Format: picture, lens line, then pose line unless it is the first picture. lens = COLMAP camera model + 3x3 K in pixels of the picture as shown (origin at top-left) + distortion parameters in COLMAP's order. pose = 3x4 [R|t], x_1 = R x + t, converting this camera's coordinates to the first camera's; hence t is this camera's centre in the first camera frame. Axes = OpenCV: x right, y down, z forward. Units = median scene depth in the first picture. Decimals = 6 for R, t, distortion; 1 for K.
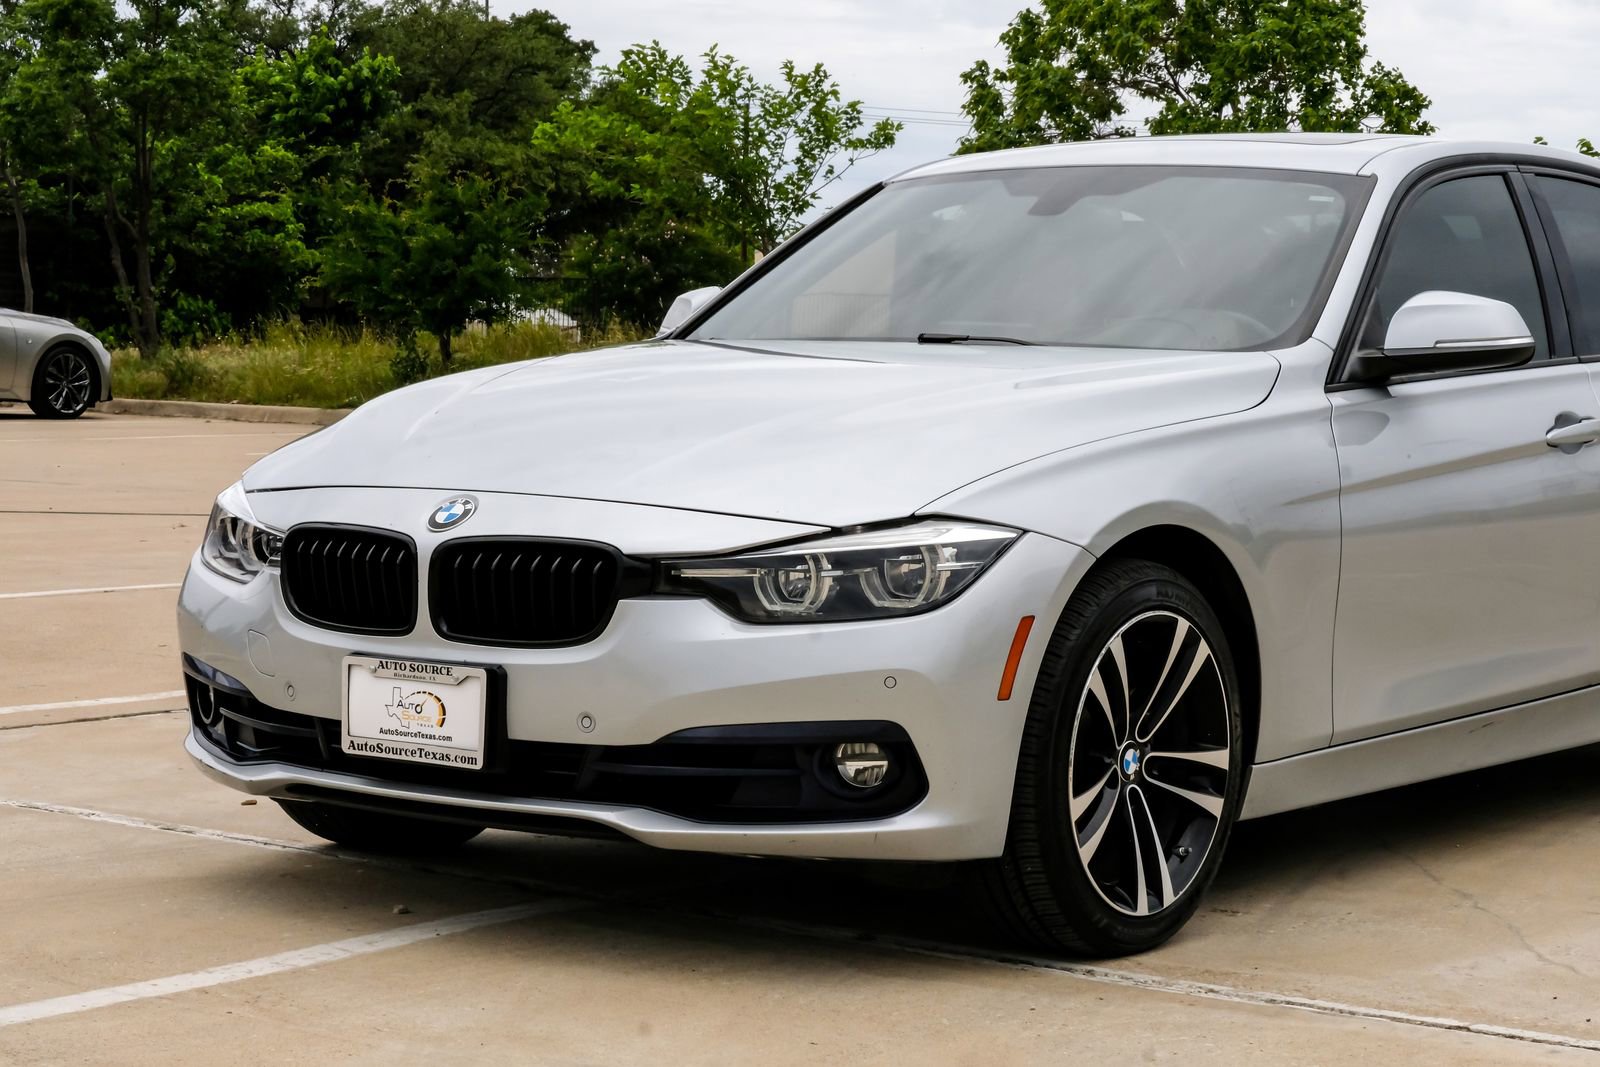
lens RADIAL K [[3881.4, 0, 802.2], [0, 3881.4, 544.9], [0, 0, 1]] dist [0.228908, 0.000000]
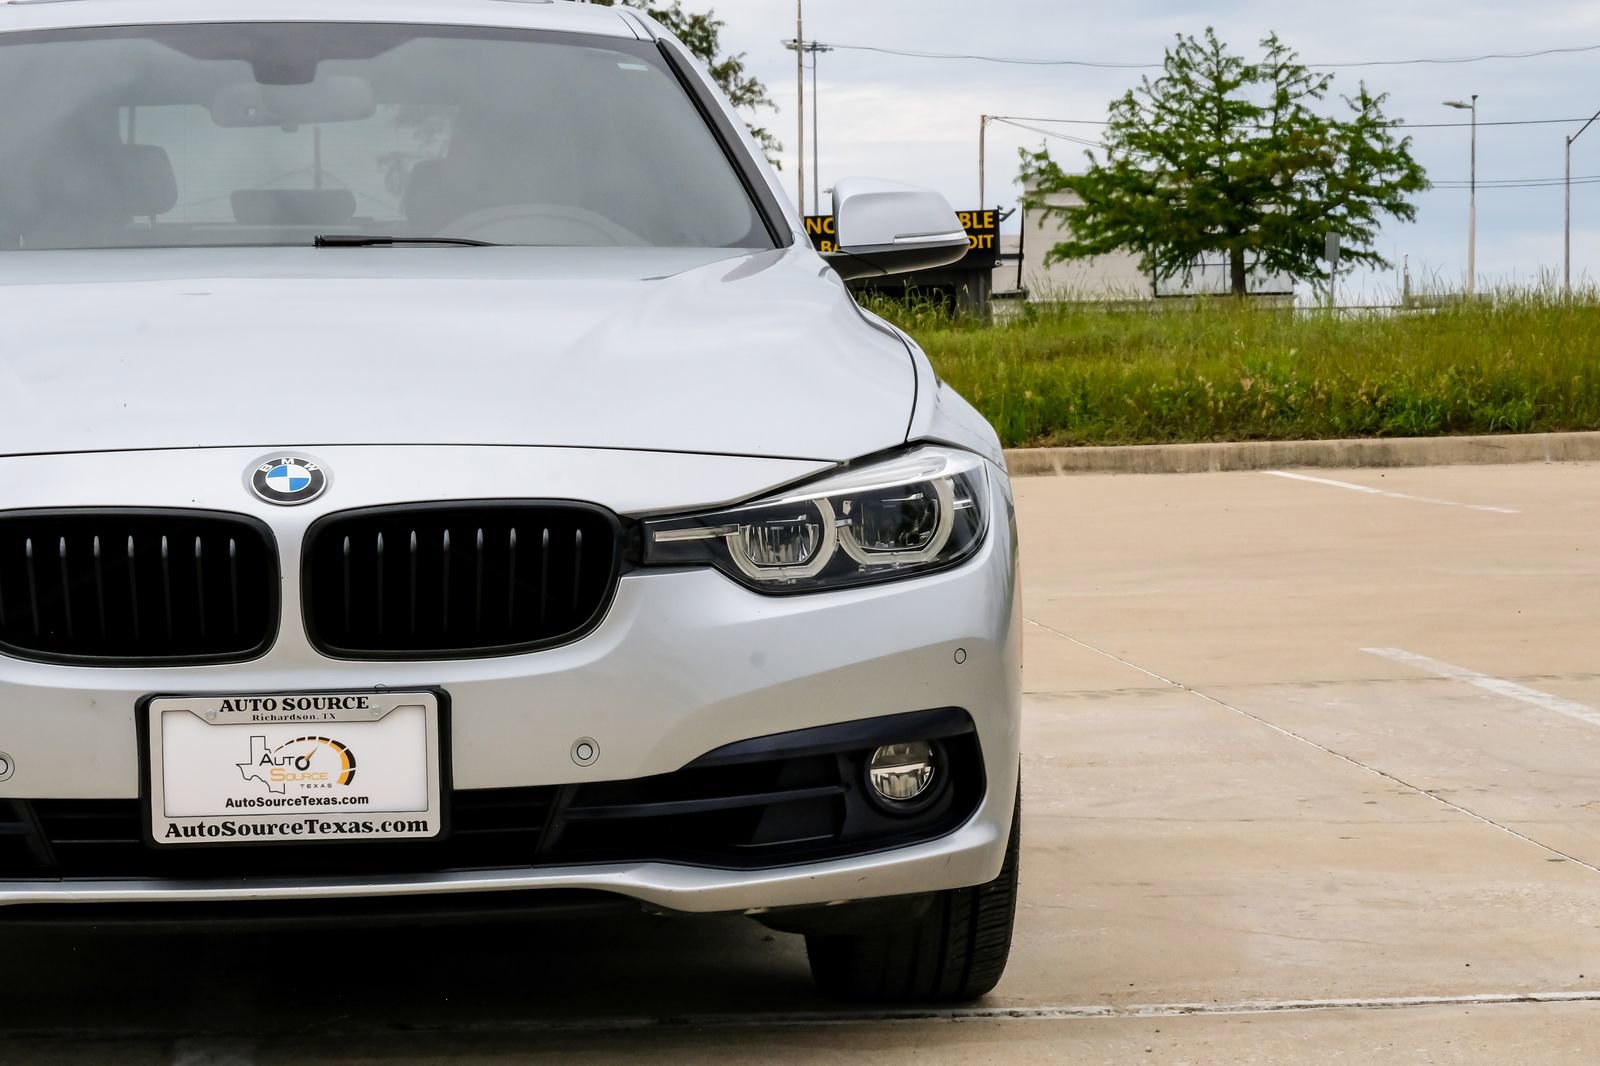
lens RADIAL K [[4773.7, 0, 753.5], [0, 4773.7, 635.0], [0, 0, 1]] dist [0.189029, 0.000000]
pose [[0.715957, -0.073957, 0.694216, -0.630711], [0.073551, 0.996830, 0.030341, -0.000332], [-0.694259, 0.029337, 0.719127, 0.336077]]
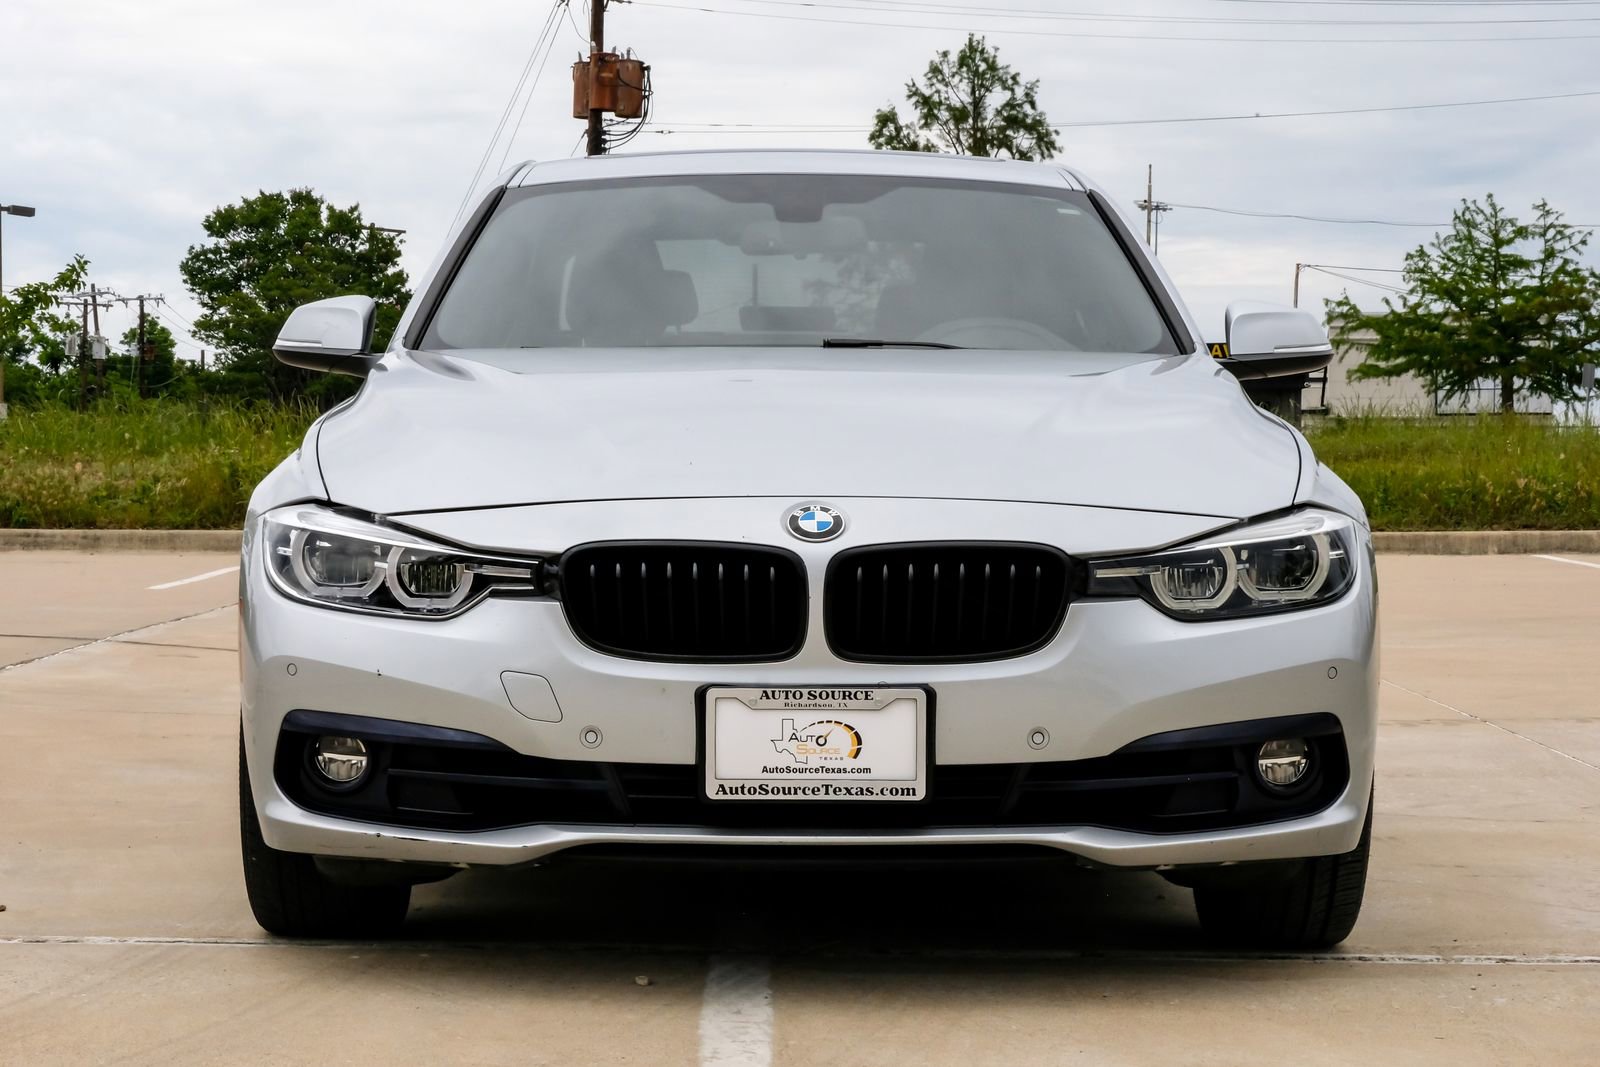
lens RADIAL K [[3881.4, 0, 791.4], [0, 3881.4, 656.2], [0, 0, 1]] dist [0.228908, 0.000000]
pose [[0.768351, -0.050471, 0.638035, -0.676347], [0.050126, 0.998569, 0.018627, 0.005739], [-0.638062, 0.017670, 0.769782, 0.317288]]
